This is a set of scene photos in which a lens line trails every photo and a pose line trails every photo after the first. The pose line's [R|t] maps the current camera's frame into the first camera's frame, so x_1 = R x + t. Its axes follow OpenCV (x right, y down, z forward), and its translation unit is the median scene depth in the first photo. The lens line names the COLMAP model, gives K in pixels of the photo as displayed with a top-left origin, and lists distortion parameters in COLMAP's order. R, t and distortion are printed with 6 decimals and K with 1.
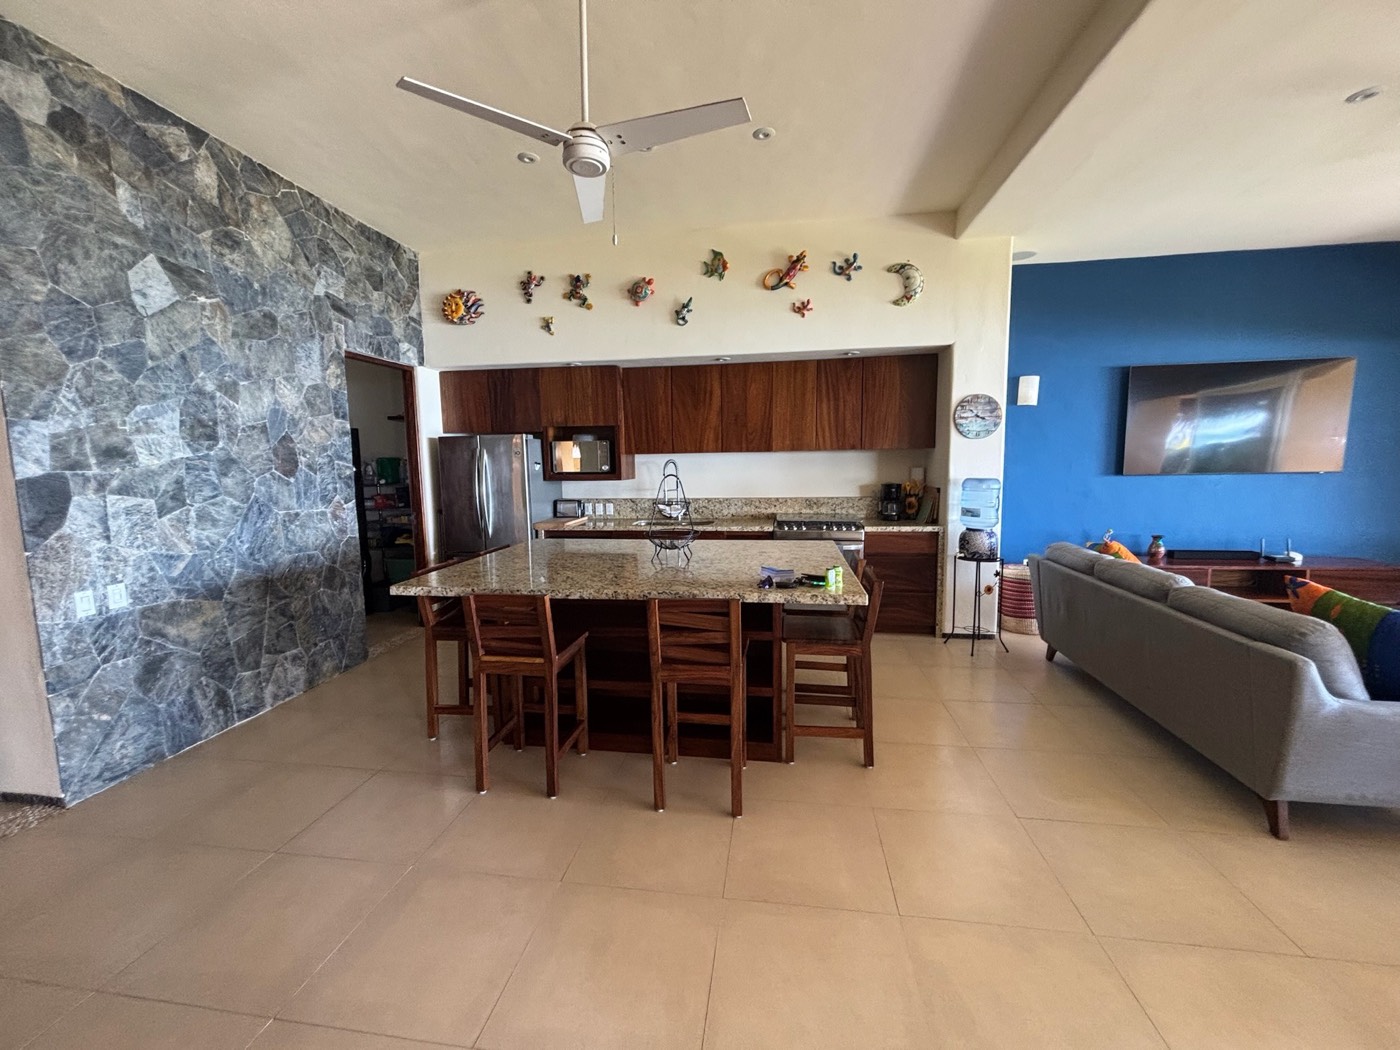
lens RADIAL K [[559.3, 0, 700.9], [0, 559.3, 526.4], [0, 0, 1]] dist [-0.002449, -0.000112]
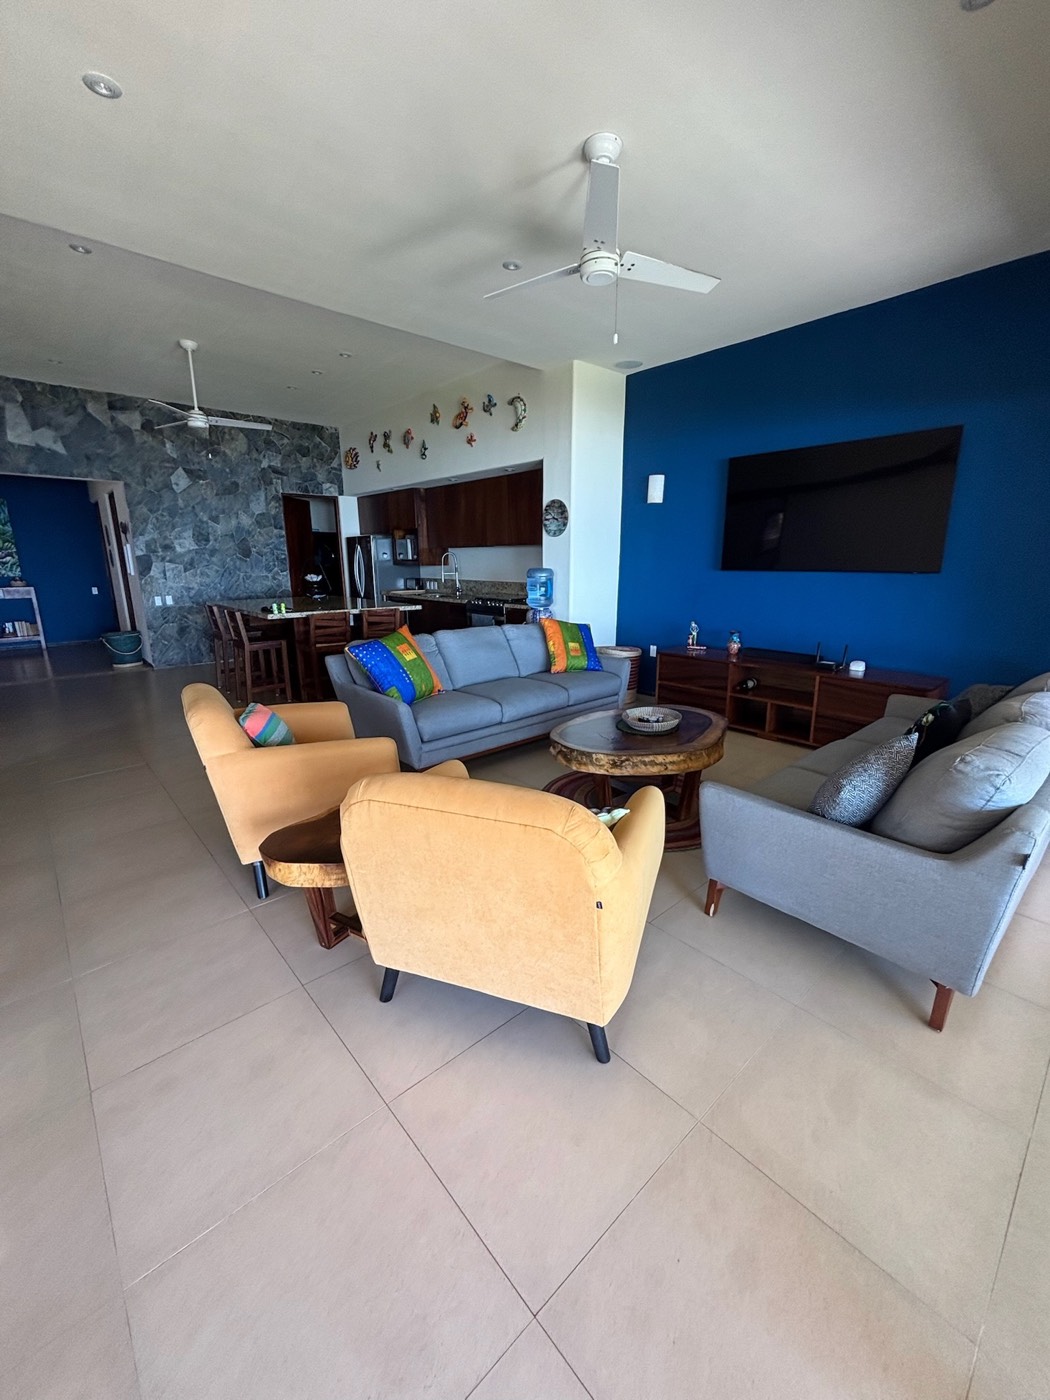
lens RADIAL K [[559.3, 0, 523.6], [0, 559.3, 698.4], [0, 0, 1]] dist [-0.002449, -0.000112]
pose [[0.763941, 0.173359, -0.621563, 1.702395], [-0.085374, 0.981922, 0.168937, -0.011961], [0.639613, -0.075993, 0.764932, -0.027669]]
